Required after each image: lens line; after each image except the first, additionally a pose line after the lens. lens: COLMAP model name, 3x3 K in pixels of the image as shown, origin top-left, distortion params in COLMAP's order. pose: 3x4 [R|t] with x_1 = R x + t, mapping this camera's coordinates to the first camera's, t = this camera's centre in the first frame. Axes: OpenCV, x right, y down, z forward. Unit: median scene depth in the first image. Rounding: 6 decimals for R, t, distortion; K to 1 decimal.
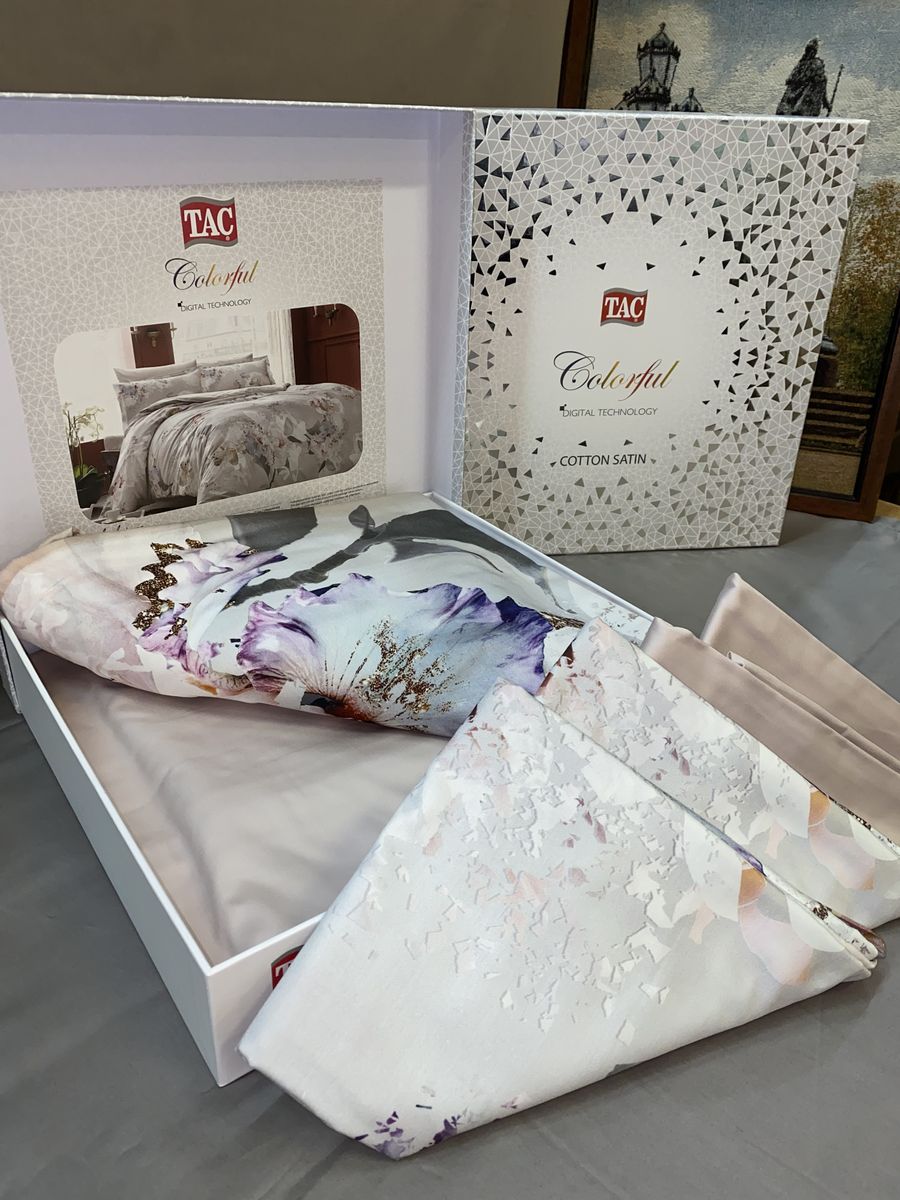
lens RADIAL K [[927.8, 0, 447.2], [0, 927.8, 593.7], [0, 0, 1]] dist [0.013239, -0.018857]
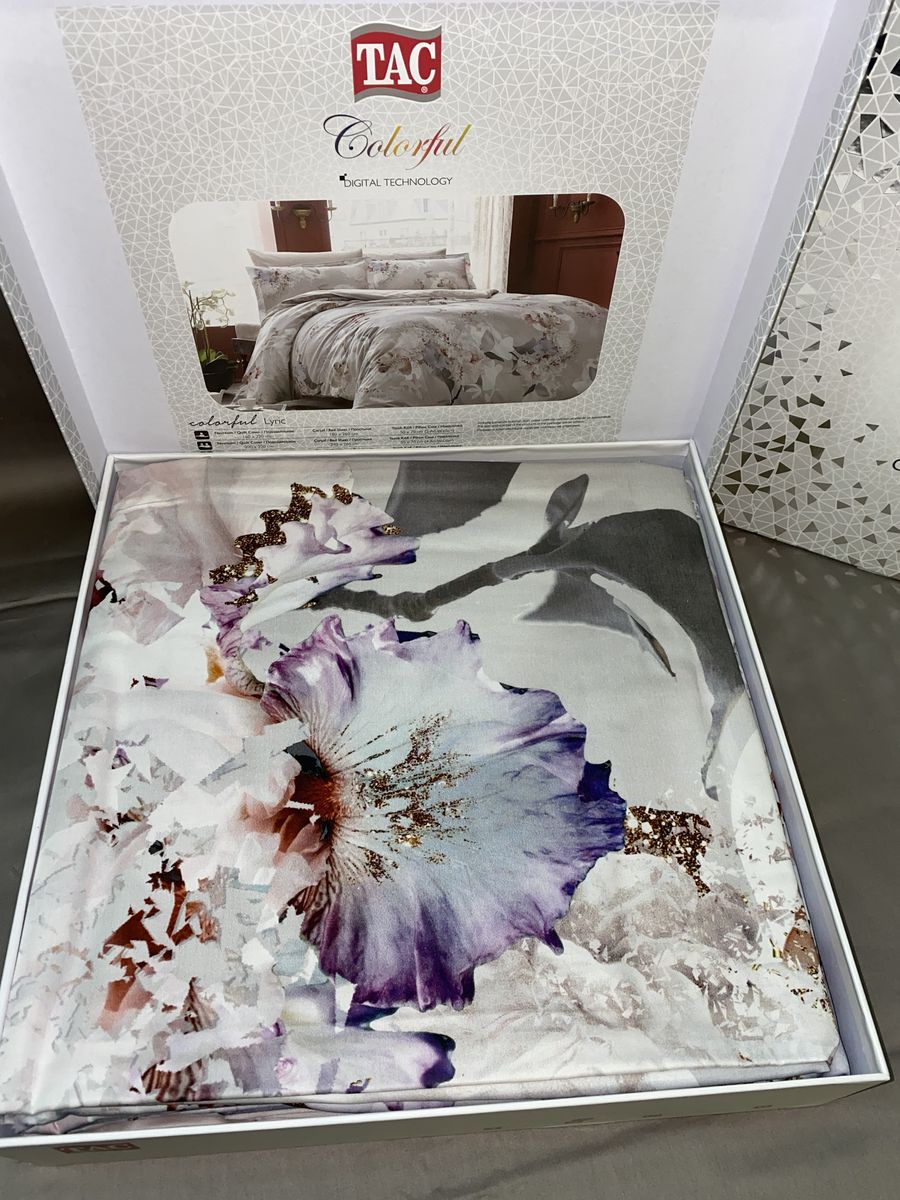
lens RADIAL K [[927.8, 0, 448.0], [0, 927.8, 592.9], [0, 0, 1]] dist [0.013239, -0.018857]
pose [[0.849639, 0.423307, -0.314522, 0.122733], [-0.251481, 0.849443, 0.463901, -0.360155], [0.463541, -0.315053, 0.828173, 0.329939]]
